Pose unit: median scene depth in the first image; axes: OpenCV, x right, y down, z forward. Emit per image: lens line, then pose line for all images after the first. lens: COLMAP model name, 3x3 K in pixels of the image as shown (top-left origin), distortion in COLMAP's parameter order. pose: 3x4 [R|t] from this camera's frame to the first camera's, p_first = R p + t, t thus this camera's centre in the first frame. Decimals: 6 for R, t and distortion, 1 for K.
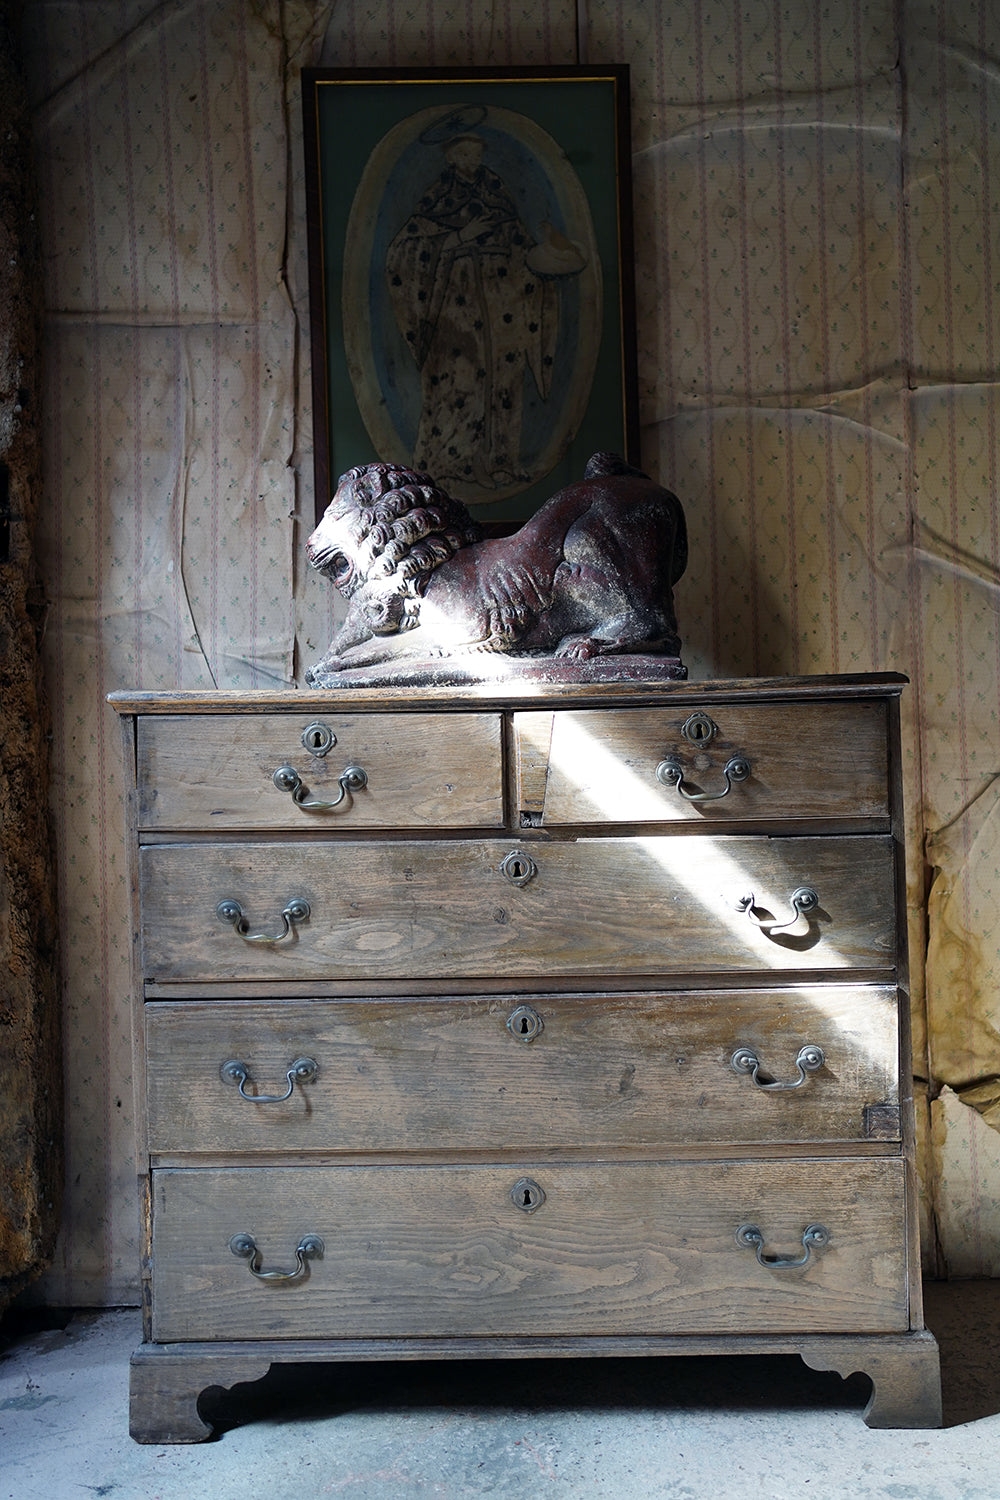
lens RADIAL K [[1533.9, 0, 397.8], [0, 1533.9, 740.1], [0, 0, 1]] dist [0.007928, 0.000000]
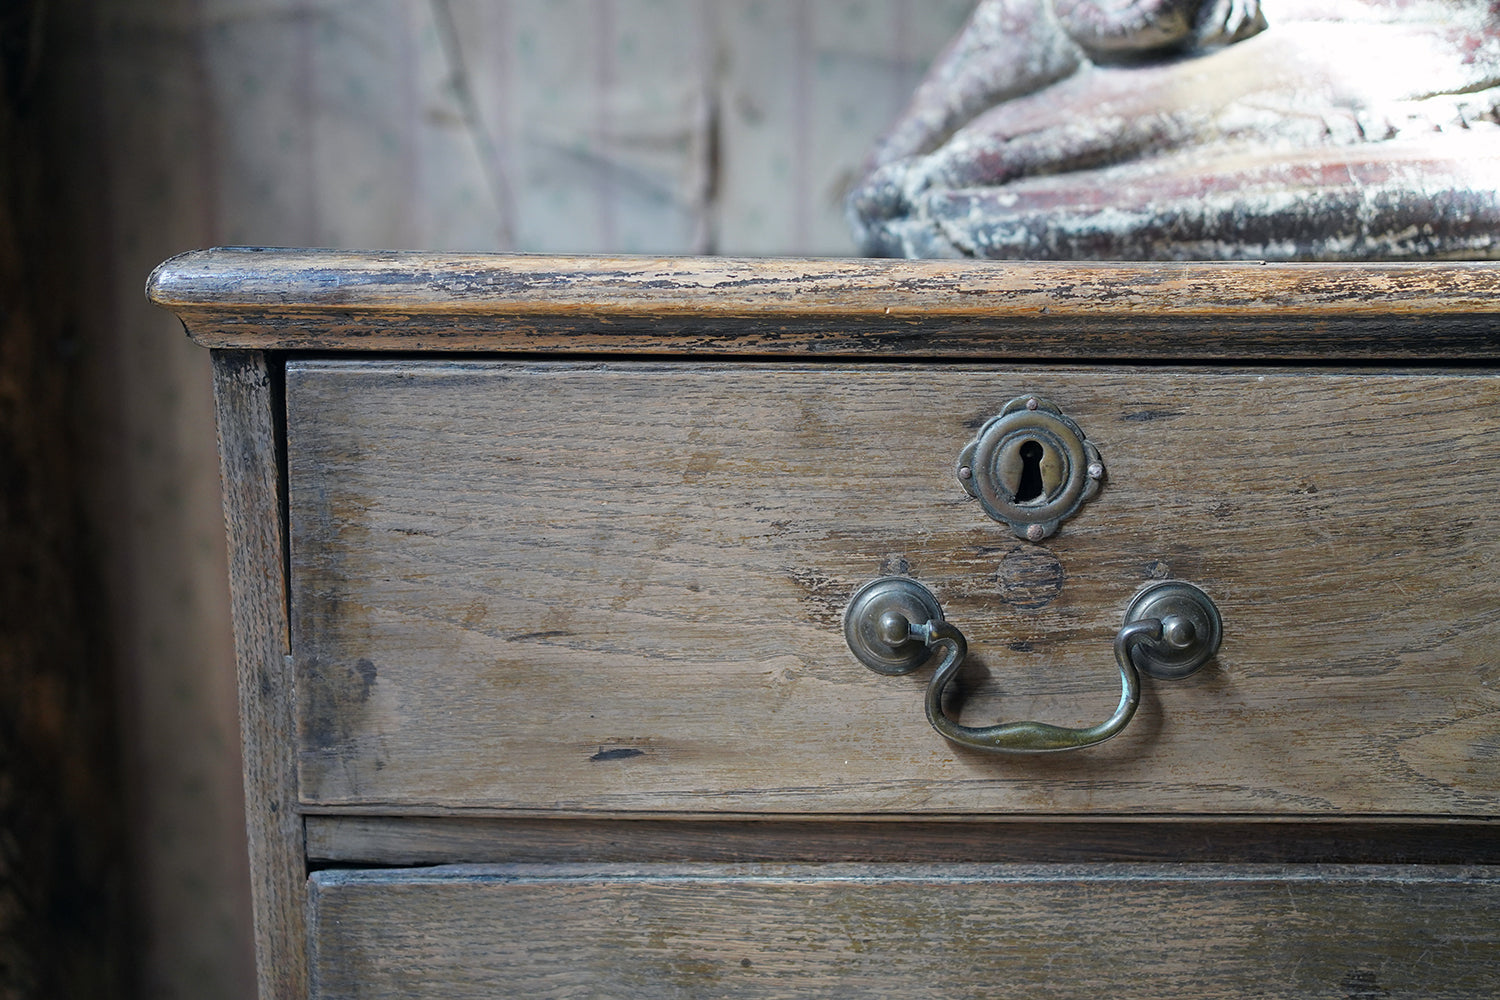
lens RADIAL K [[2053.3, 0, 784.7], [0, 2053.3, 521.7], [0, 0, 1]] dist [-0.008694, 0.000000]
pose [[0.999699, 0.013922, 0.020204, -0.097638], [-0.016997, 0.986810, 0.160988, -0.044246], [-0.017696, -0.161283, 0.986749, 0.675498]]
